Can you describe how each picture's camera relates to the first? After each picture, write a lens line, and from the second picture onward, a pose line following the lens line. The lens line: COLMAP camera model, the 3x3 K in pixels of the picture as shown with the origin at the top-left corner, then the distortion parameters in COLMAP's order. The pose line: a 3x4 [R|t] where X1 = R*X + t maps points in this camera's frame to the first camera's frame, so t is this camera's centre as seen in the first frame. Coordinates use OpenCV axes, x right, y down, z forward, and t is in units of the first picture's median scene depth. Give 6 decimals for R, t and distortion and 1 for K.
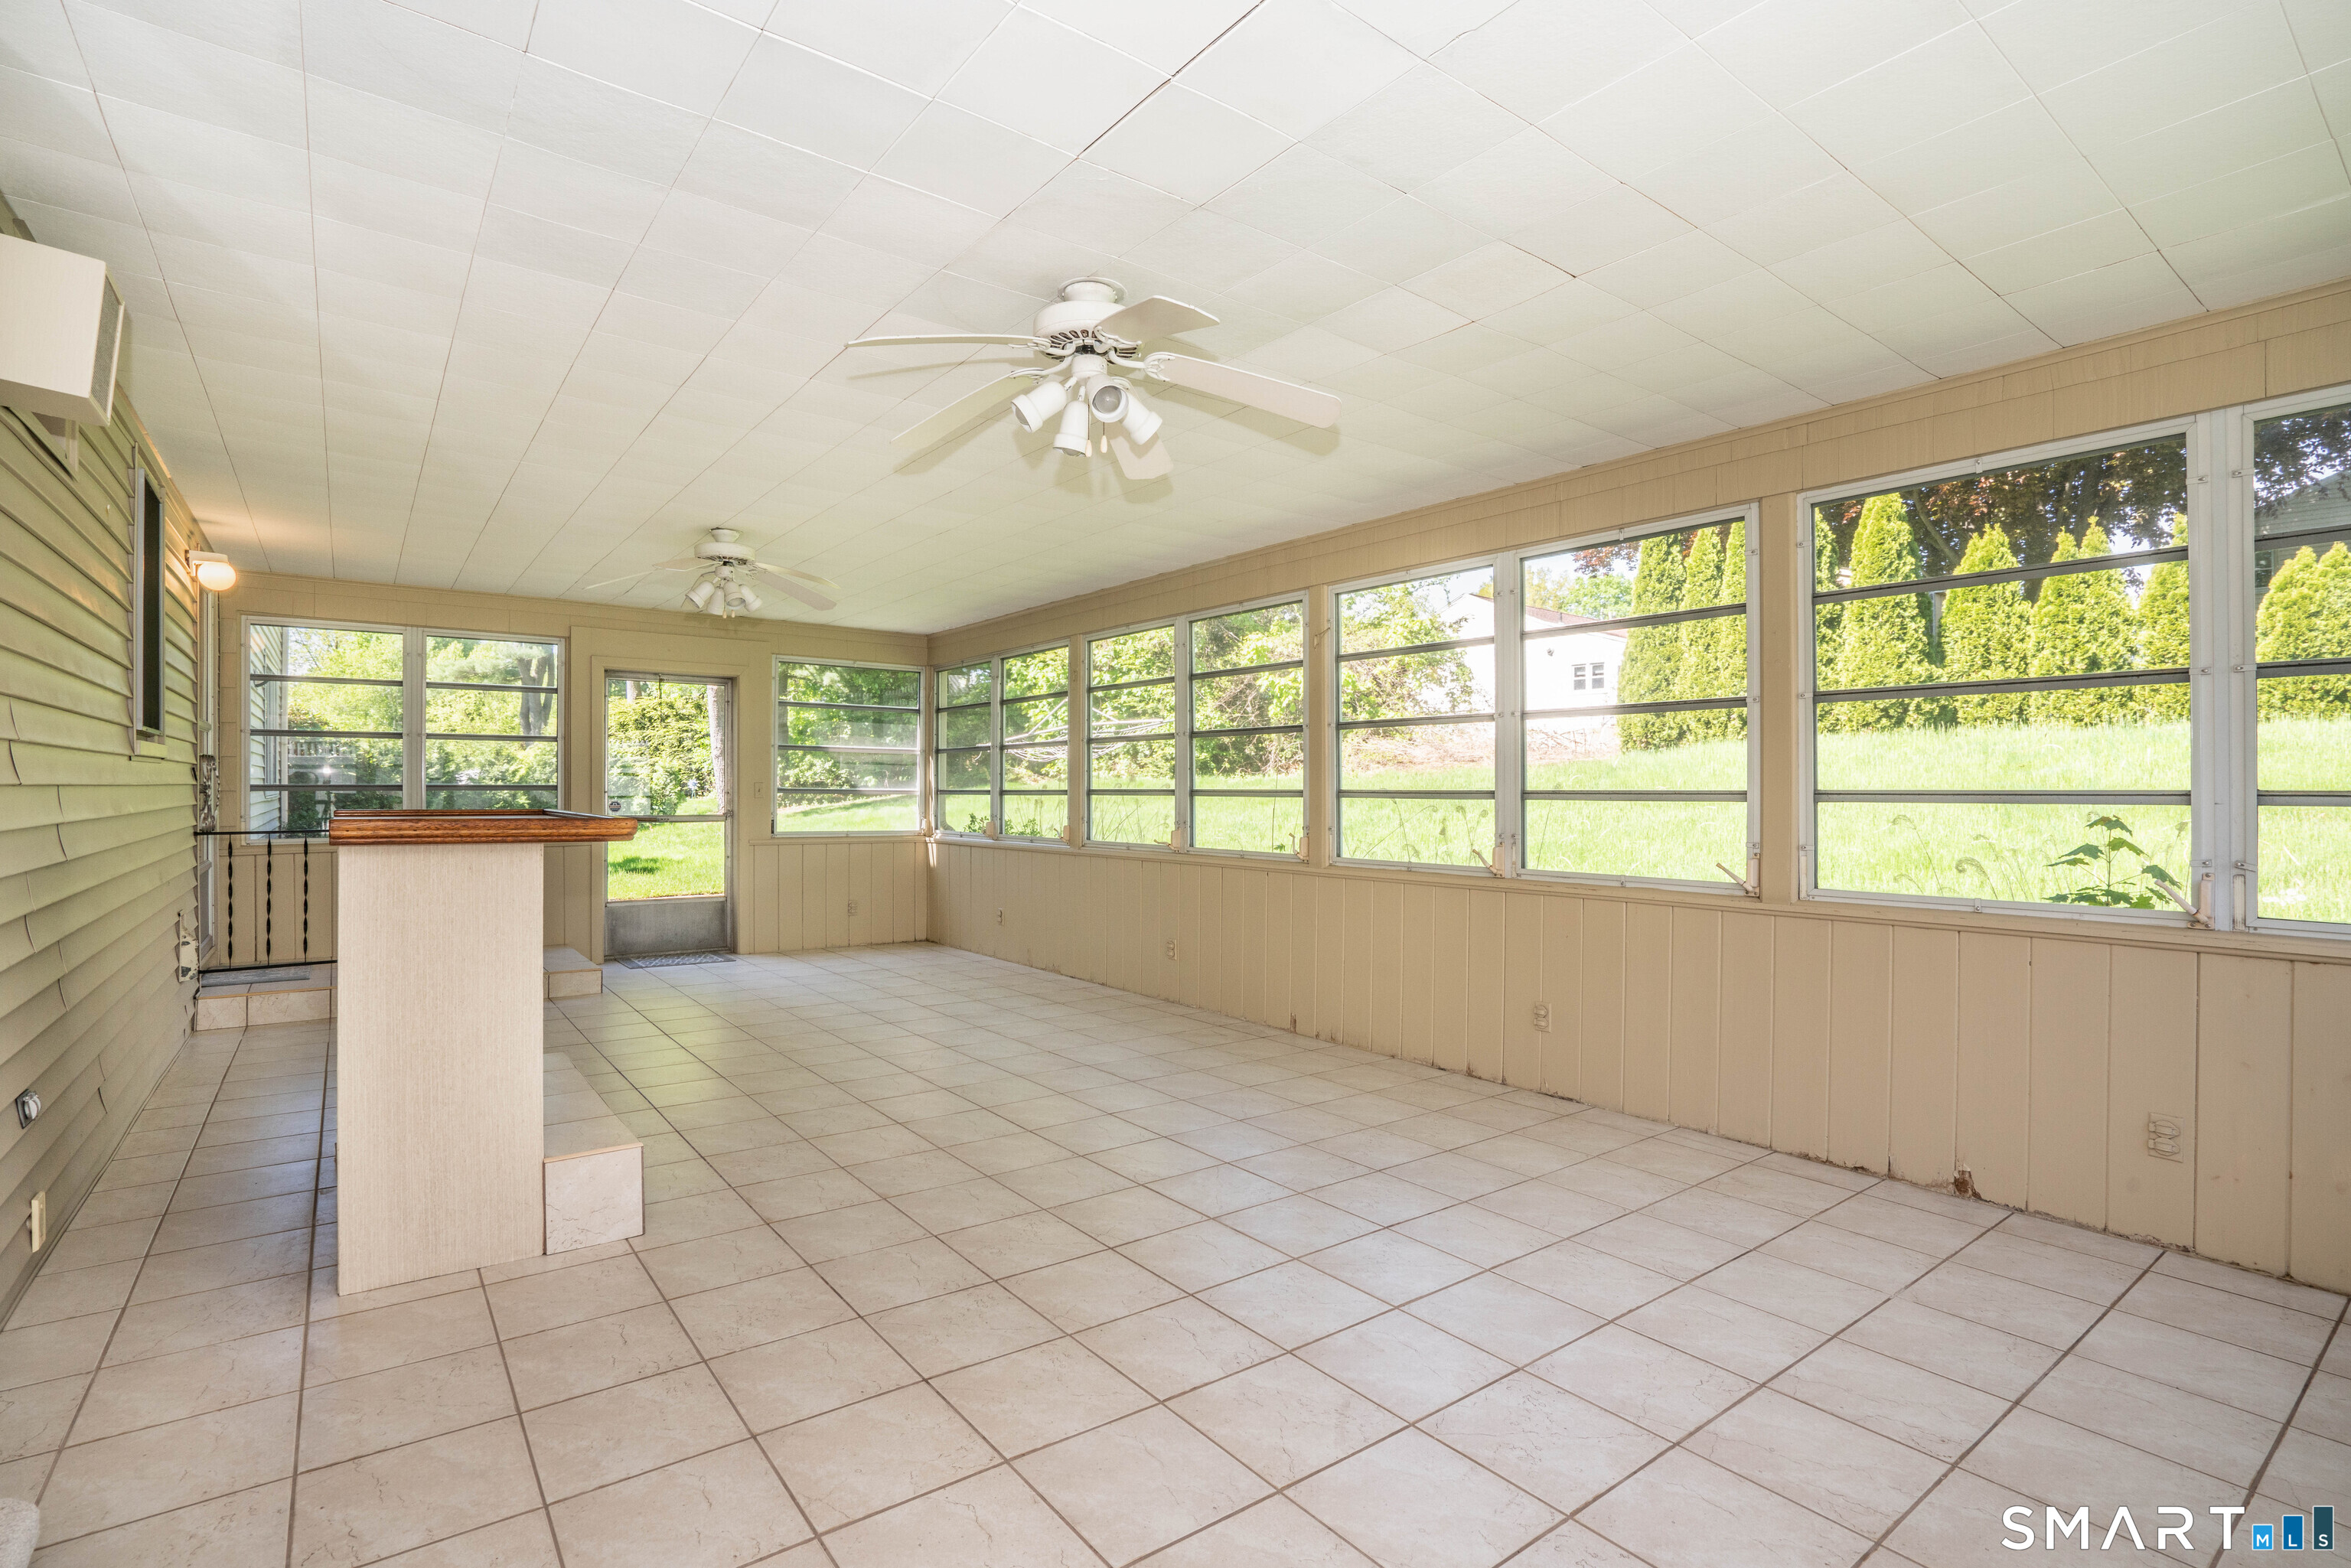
lens RADIAL K [[1123.3, 0, 1175.5], [0, 1123.3, 784.0], [0, 0, 1]] dist [-0.050444, 0.018772]
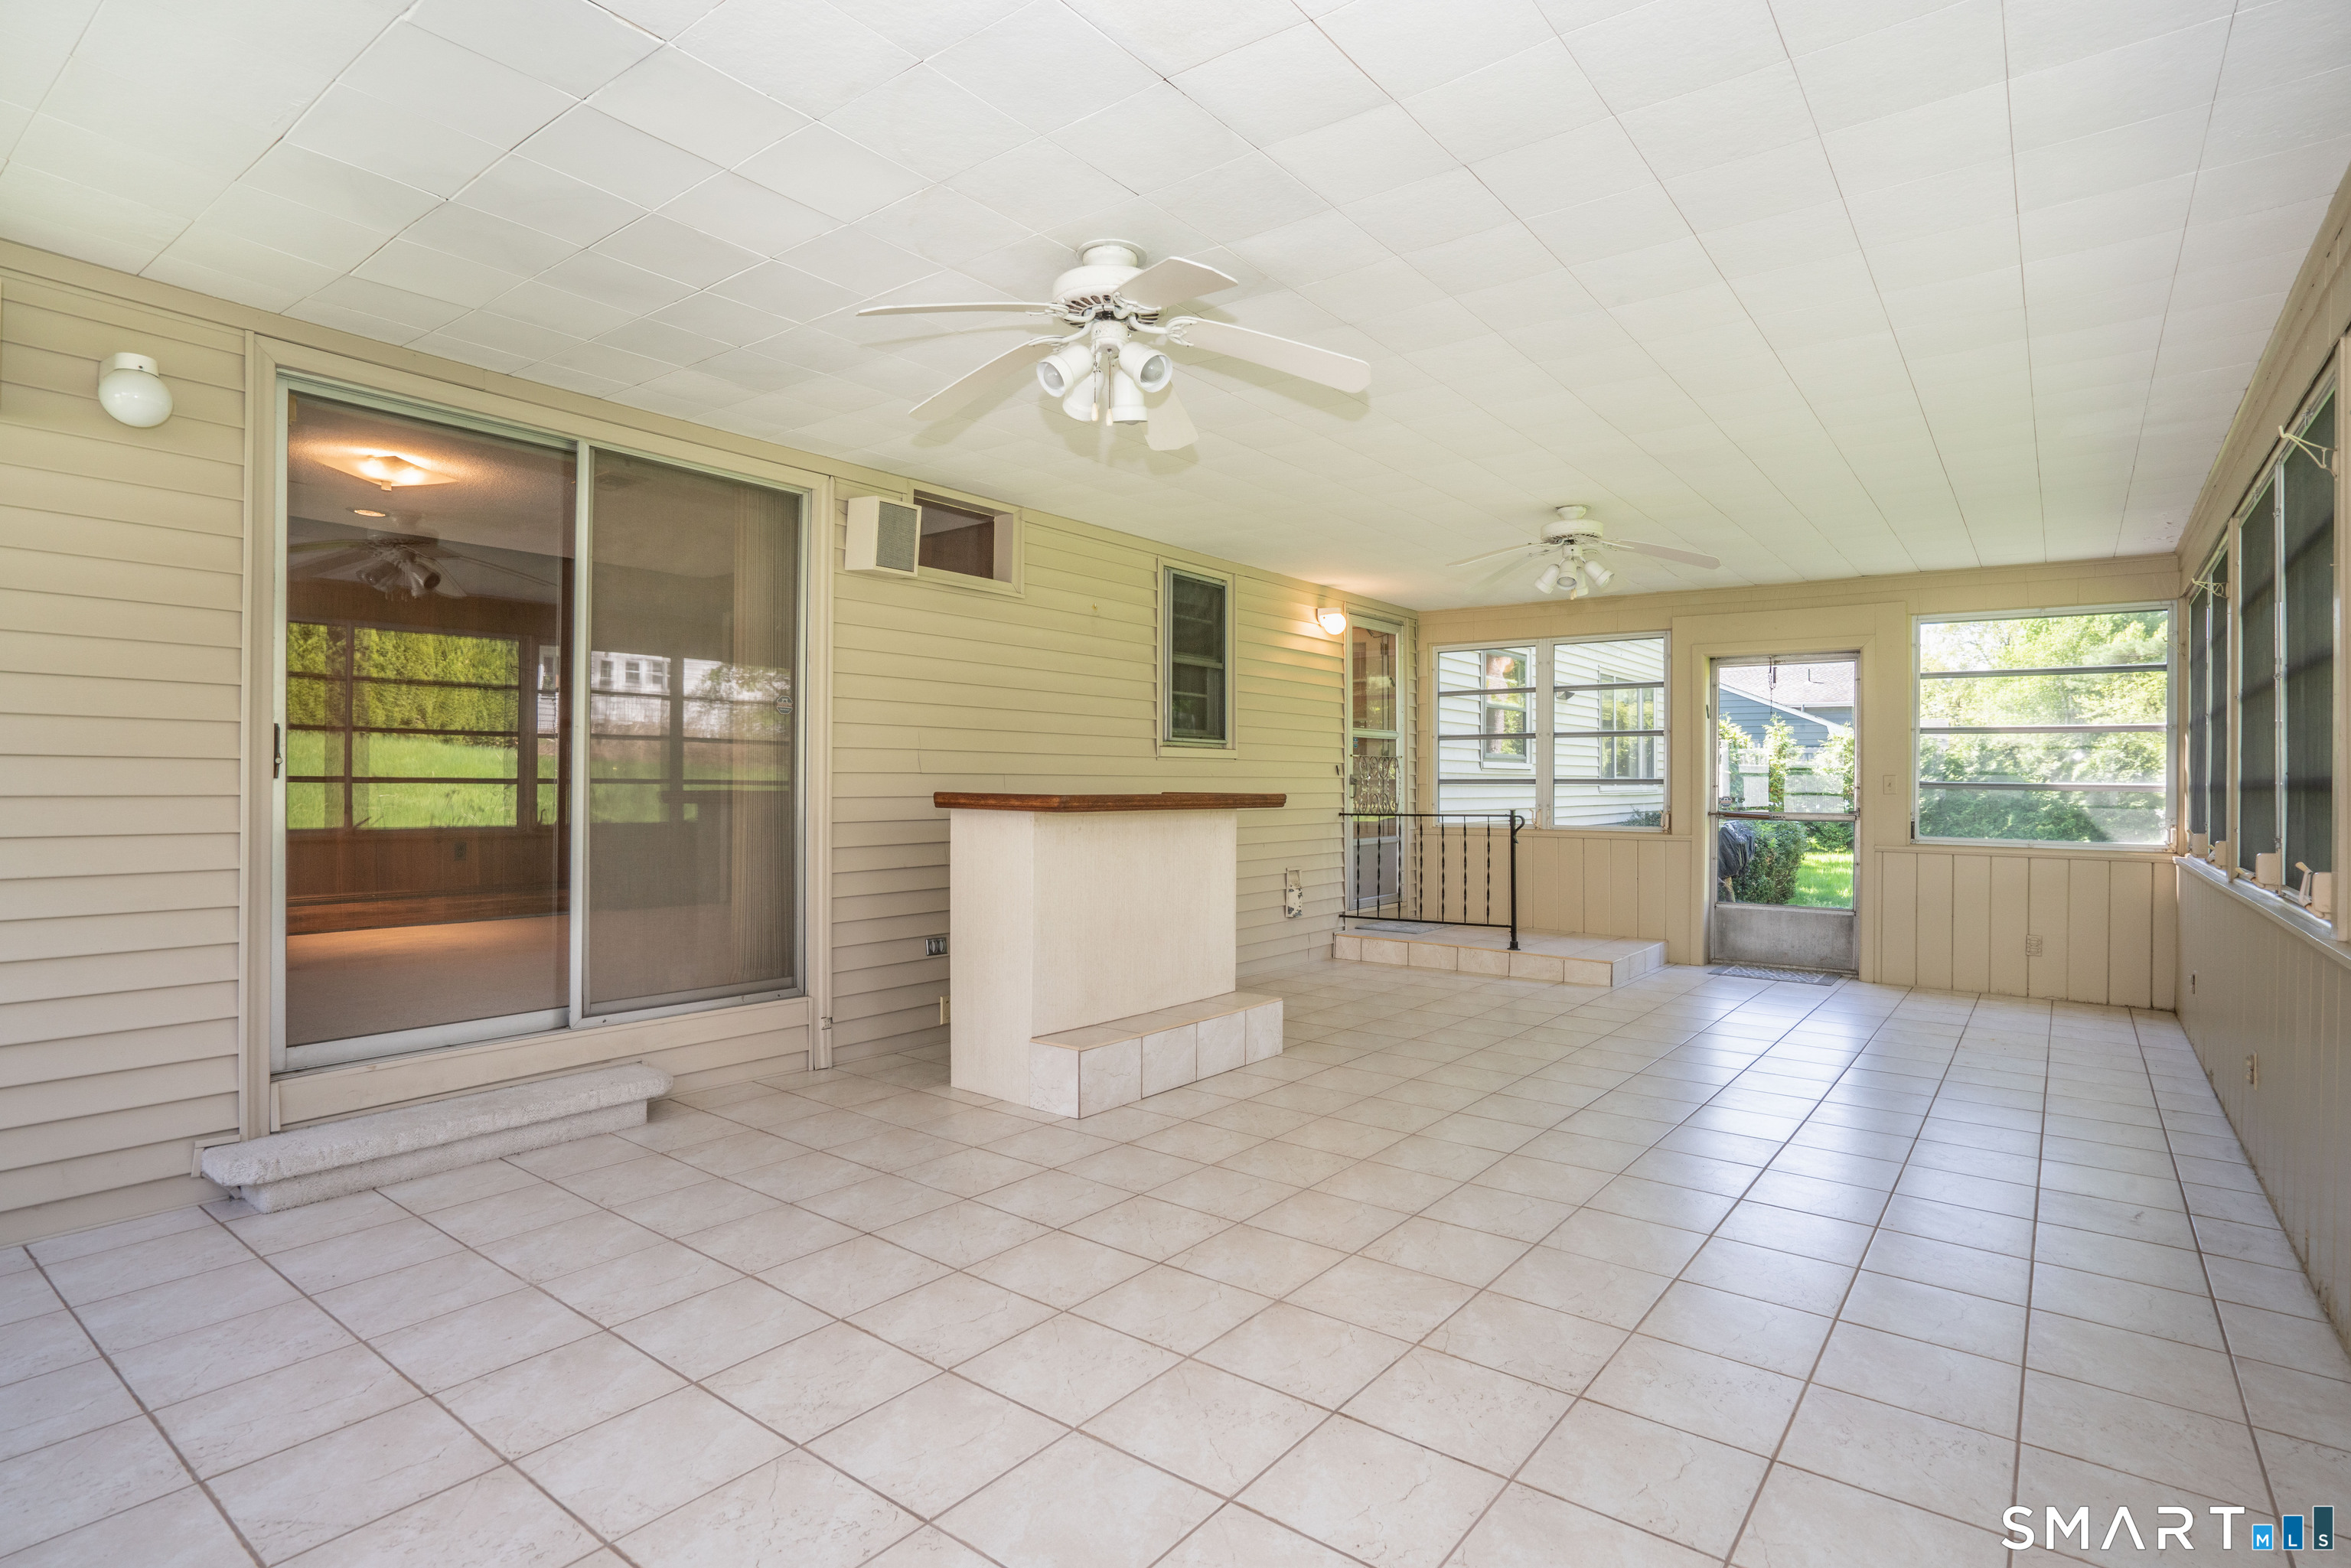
lens RADIAL K [[1199.1, 0, 1175.5], [0, 1199.1, 784.0], [0, 0, 1]] dist [-0.055315, 0.033546]
pose [[0.260439, -0.001074, -0.965490, 0.762325], [-0.001603, 0.999998, -0.001545, 0.017354], [0.965489, 0.001950, 0.260437, 0.639732]]
